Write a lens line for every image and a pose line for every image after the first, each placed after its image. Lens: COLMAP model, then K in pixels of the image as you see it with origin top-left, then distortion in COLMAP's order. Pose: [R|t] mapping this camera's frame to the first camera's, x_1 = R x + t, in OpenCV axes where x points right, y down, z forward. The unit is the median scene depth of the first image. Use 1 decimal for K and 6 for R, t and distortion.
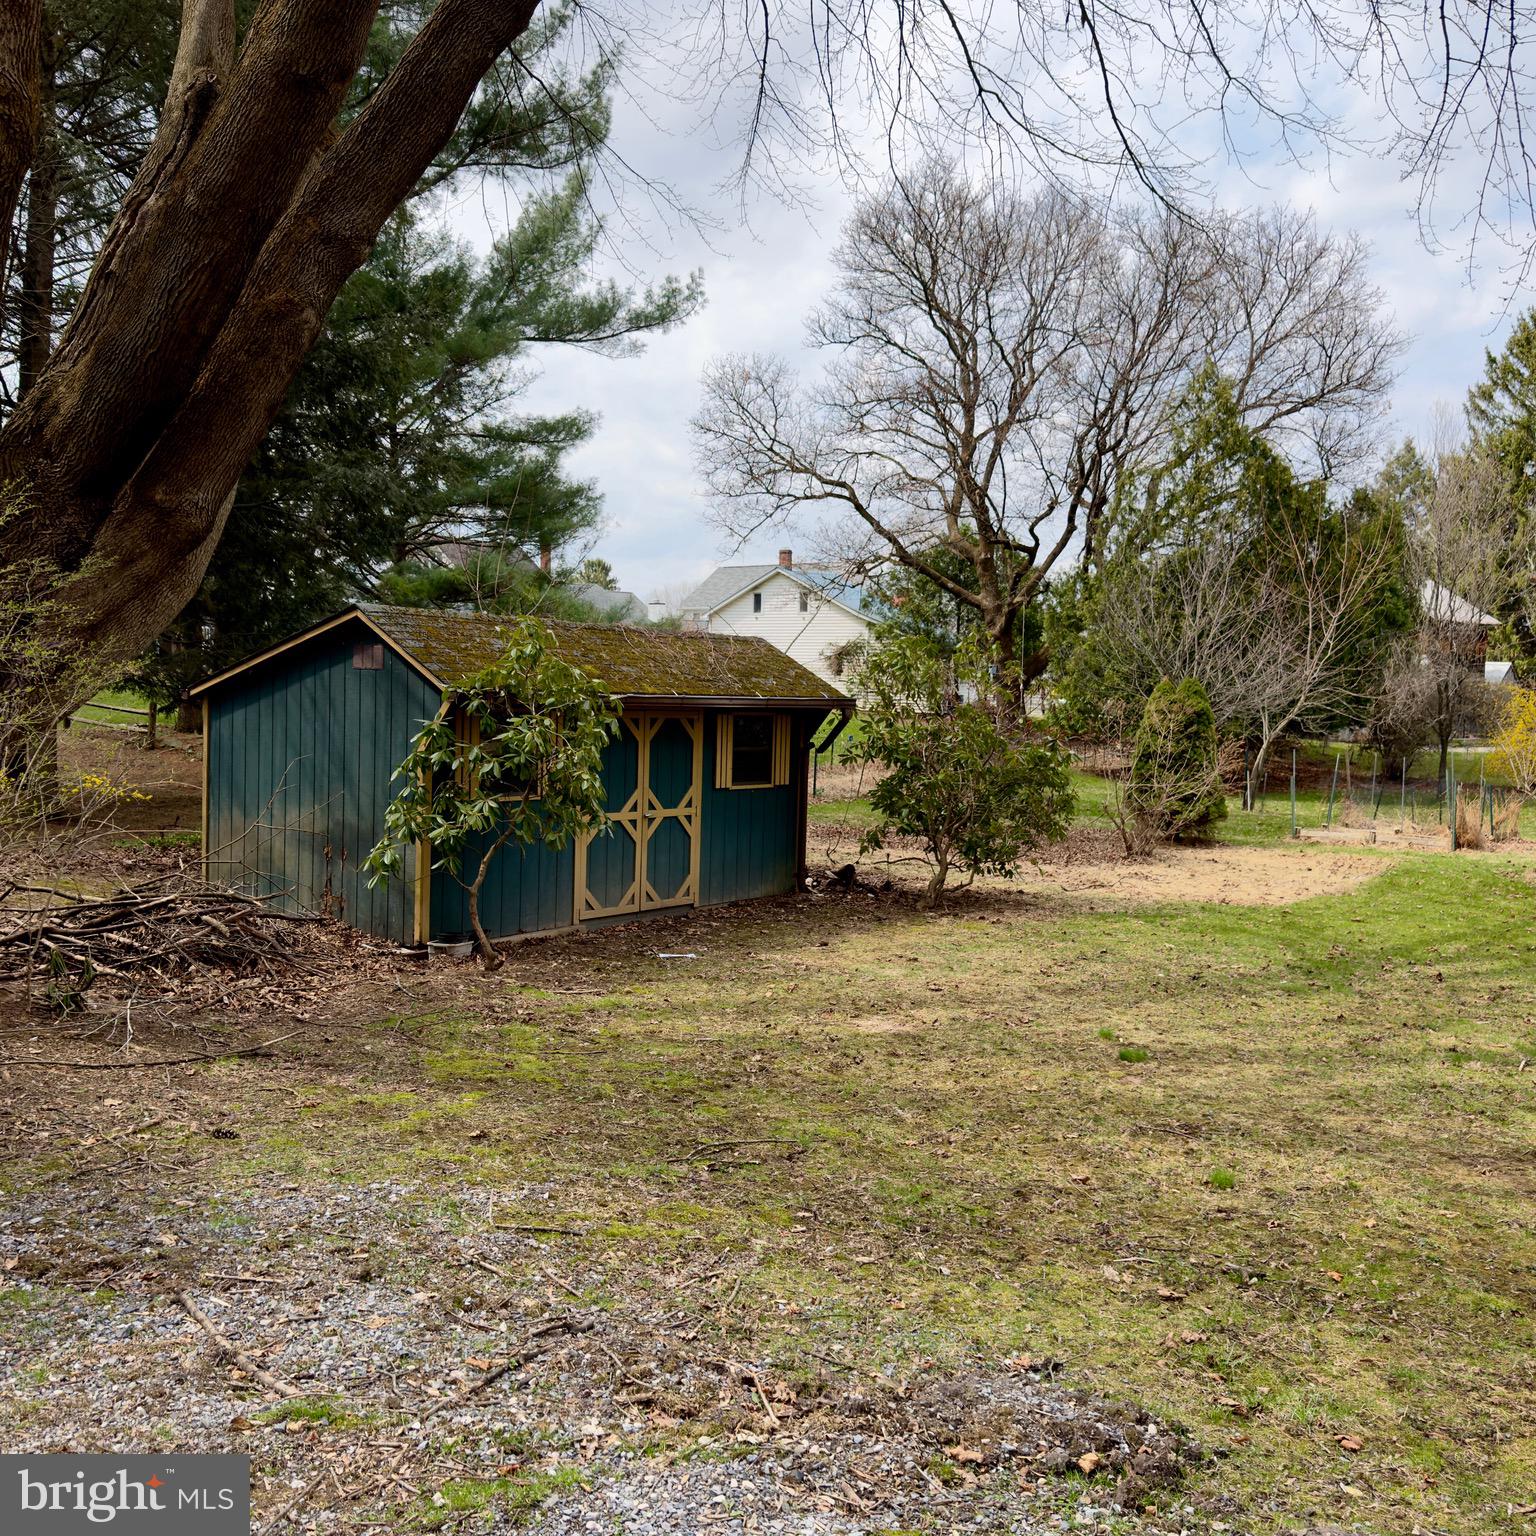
lens RADIAL K [[1439.9, 0, 768.0], [0, 1439.9, 768.0], [0, 0, 1]] dist [0.111485, -0.264893]
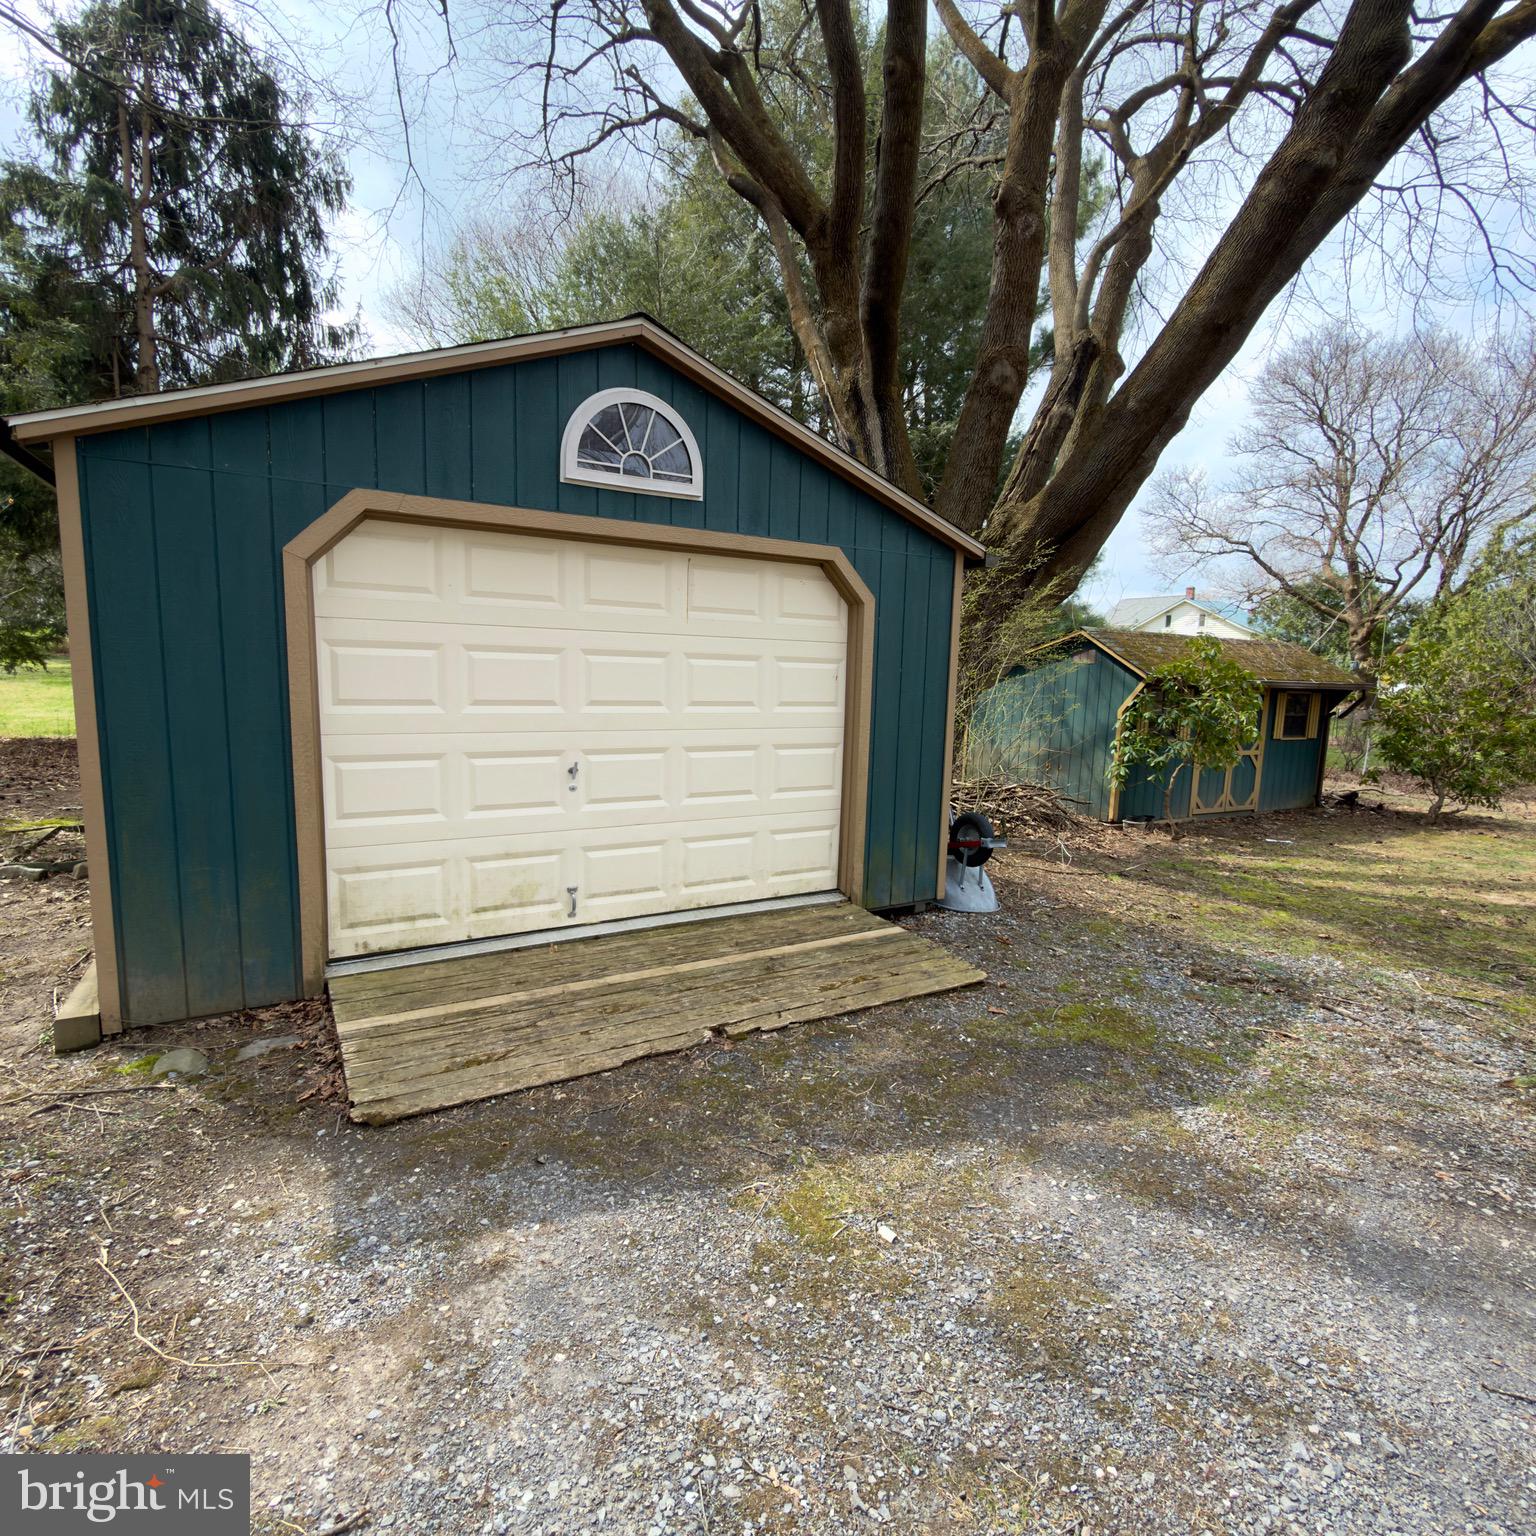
lens RADIAL K [[817.3, 0, 768.0], [0, 817.3, 768.0], [0, 0, 1]] dist [-0.055211, 0.014776]
pose [[0.890477, 0.058761, -0.451218, -0.118385], [-0.031094, 0.997167, 0.068495, 0.002567], [0.453964, -0.046963, 0.889781, -0.043119]]
